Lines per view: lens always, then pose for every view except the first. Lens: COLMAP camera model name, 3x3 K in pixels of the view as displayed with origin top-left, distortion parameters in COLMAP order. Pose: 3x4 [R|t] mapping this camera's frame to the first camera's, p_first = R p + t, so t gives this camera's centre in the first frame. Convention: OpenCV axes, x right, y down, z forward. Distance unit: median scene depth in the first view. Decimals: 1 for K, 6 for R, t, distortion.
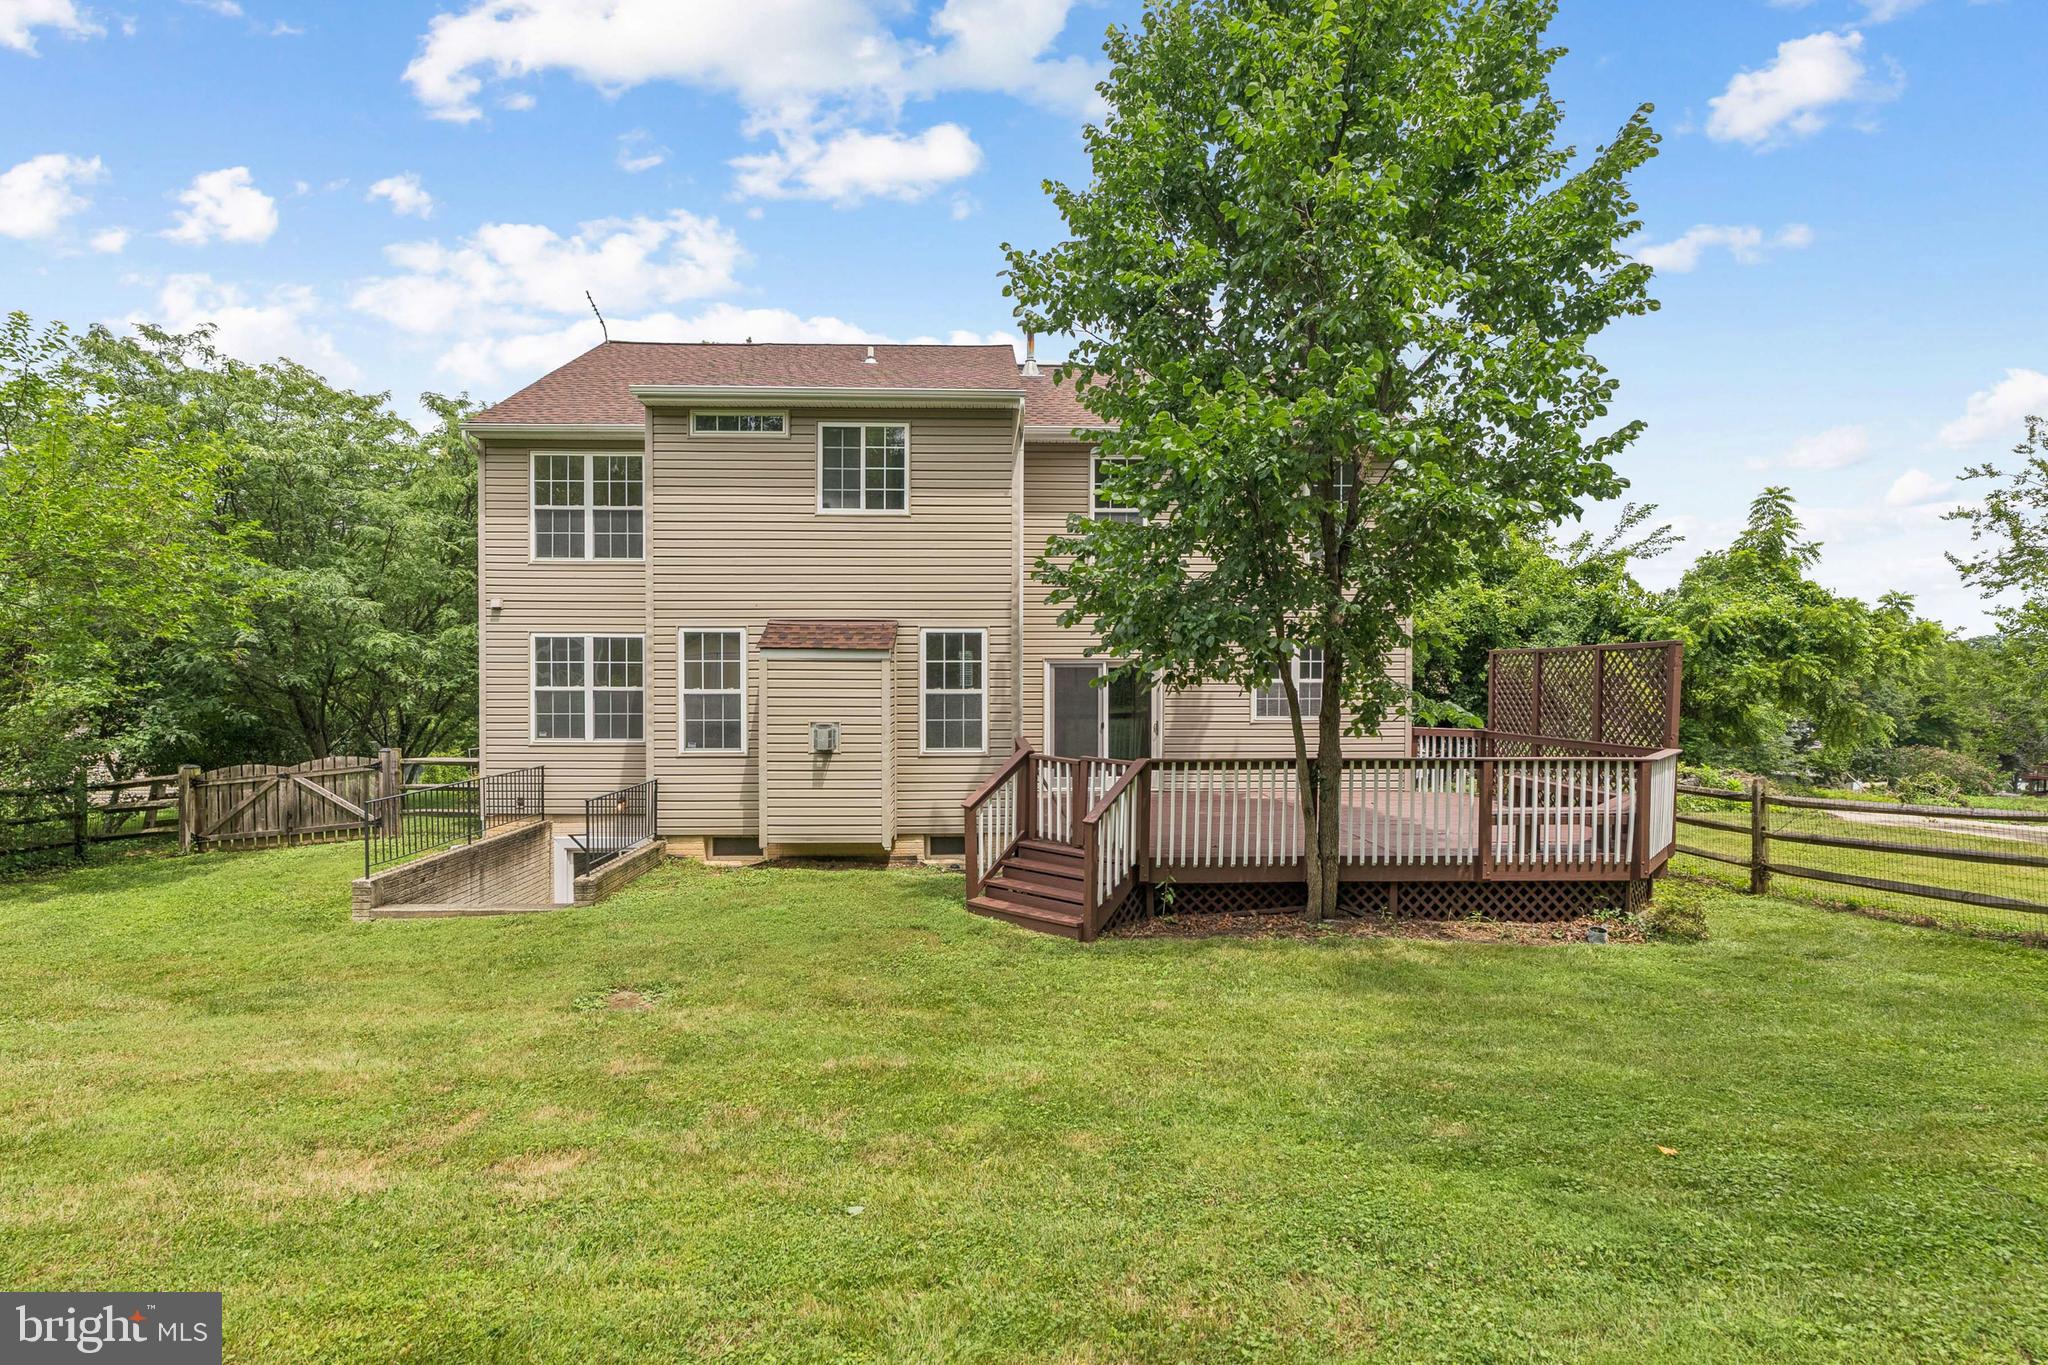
lens RADIAL K [[937.7, 0, 1016.3], [0, 937.7, 676.7], [0, 0, 1]] dist [-0.001704, -0.000131]
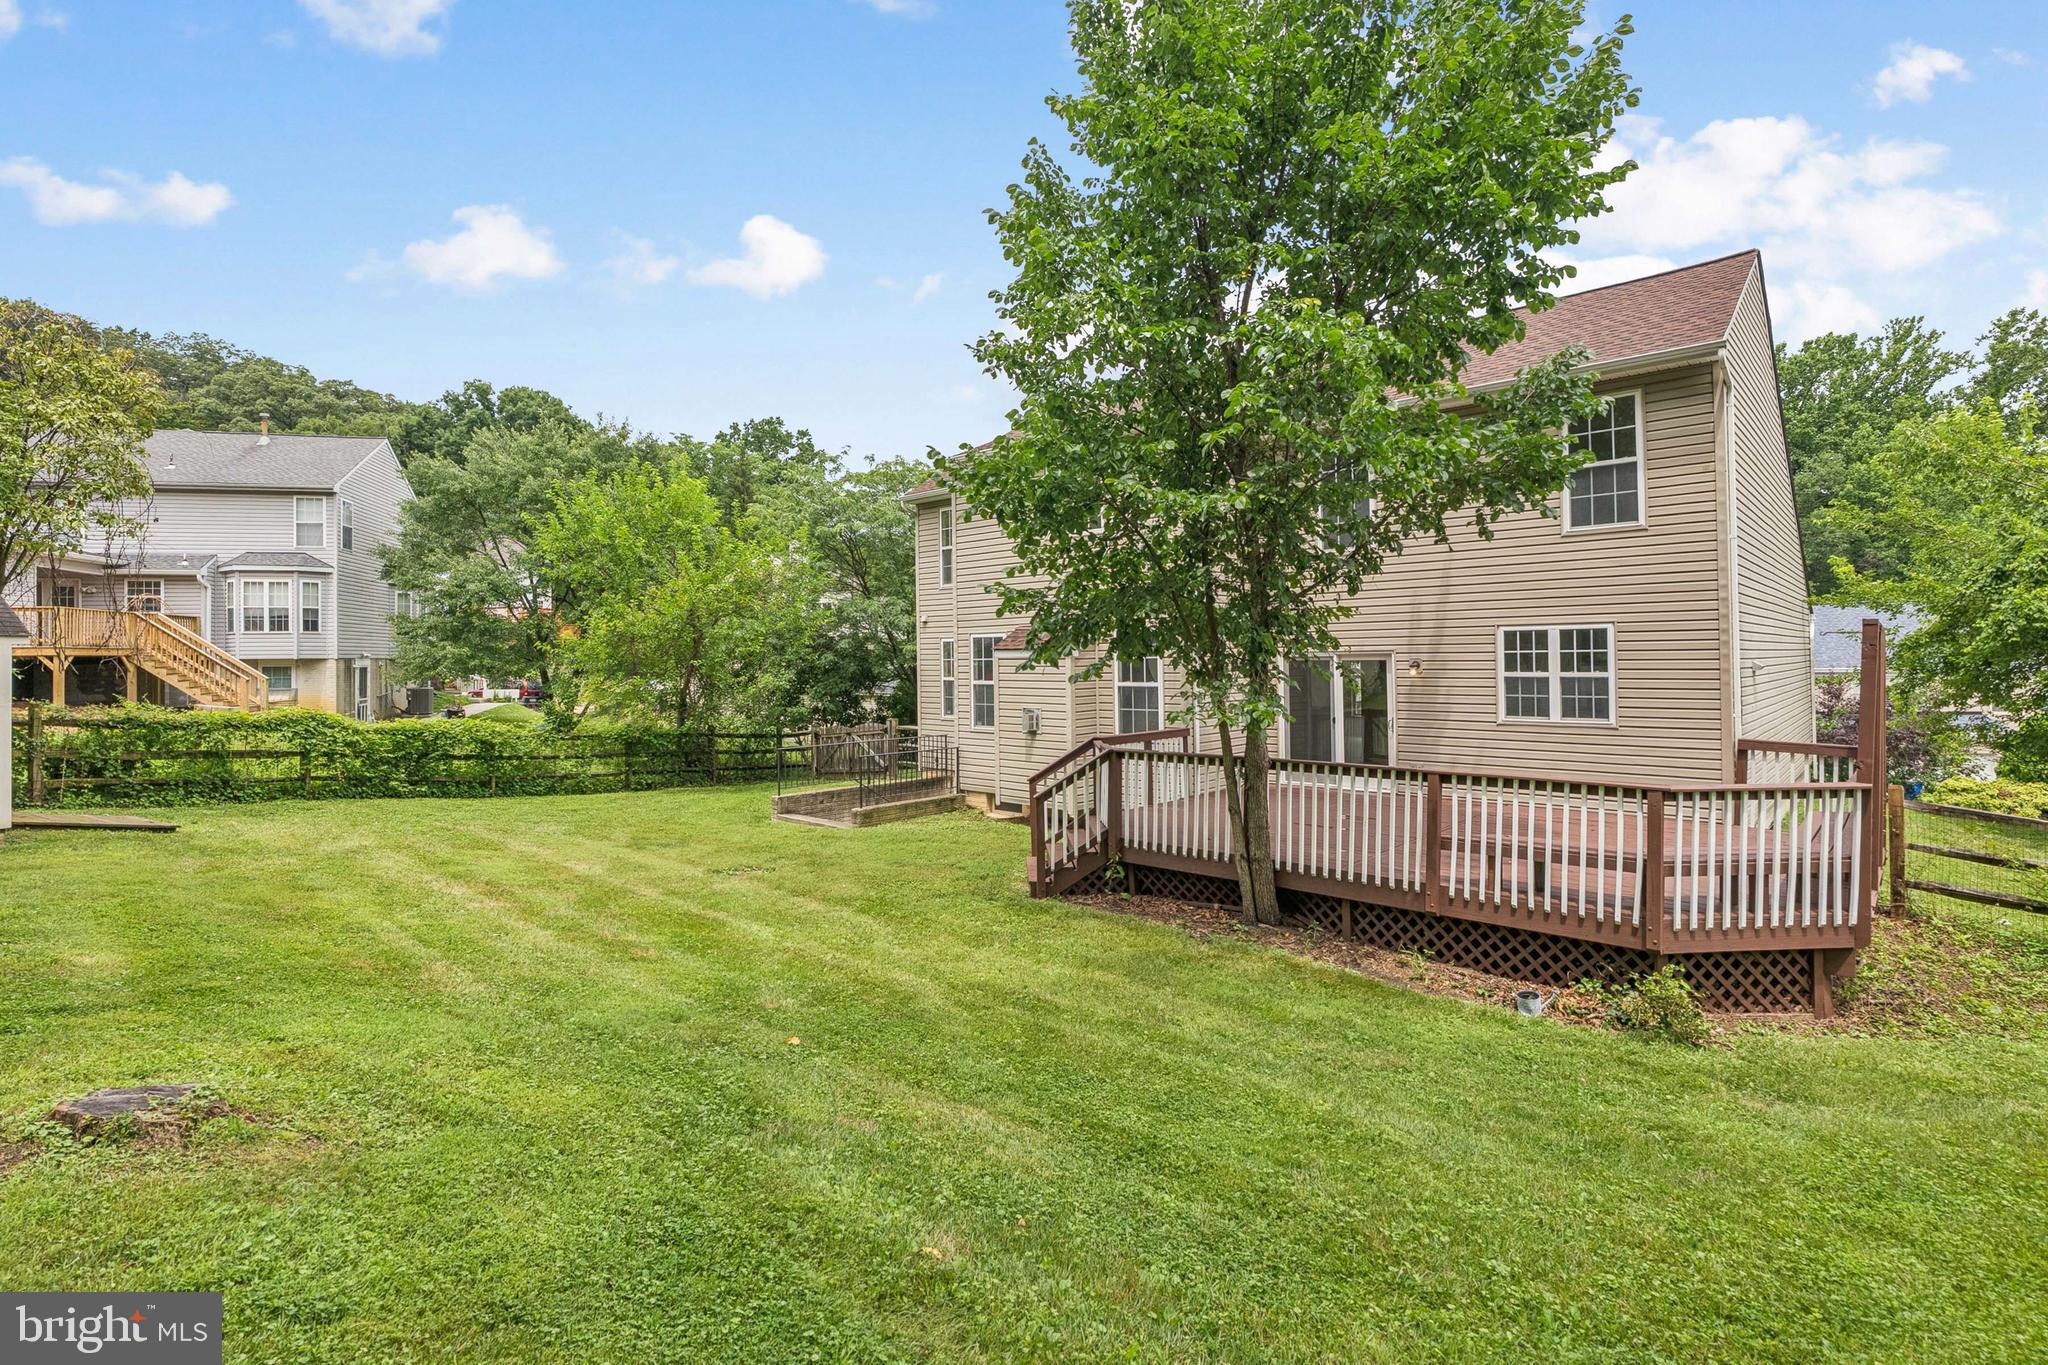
lens RADIAL K [[937.7, 0, 1016.3], [0, 937.7, 676.7], [0, 0, 1]] dist [-0.001704, -0.000131]
pose [[0.717165, 0.003971, -0.696892, 0.819931], [0.006223, 0.999907, 0.012101, -0.010081], [0.696875, -0.013015, 0.717074, 0.129900]]
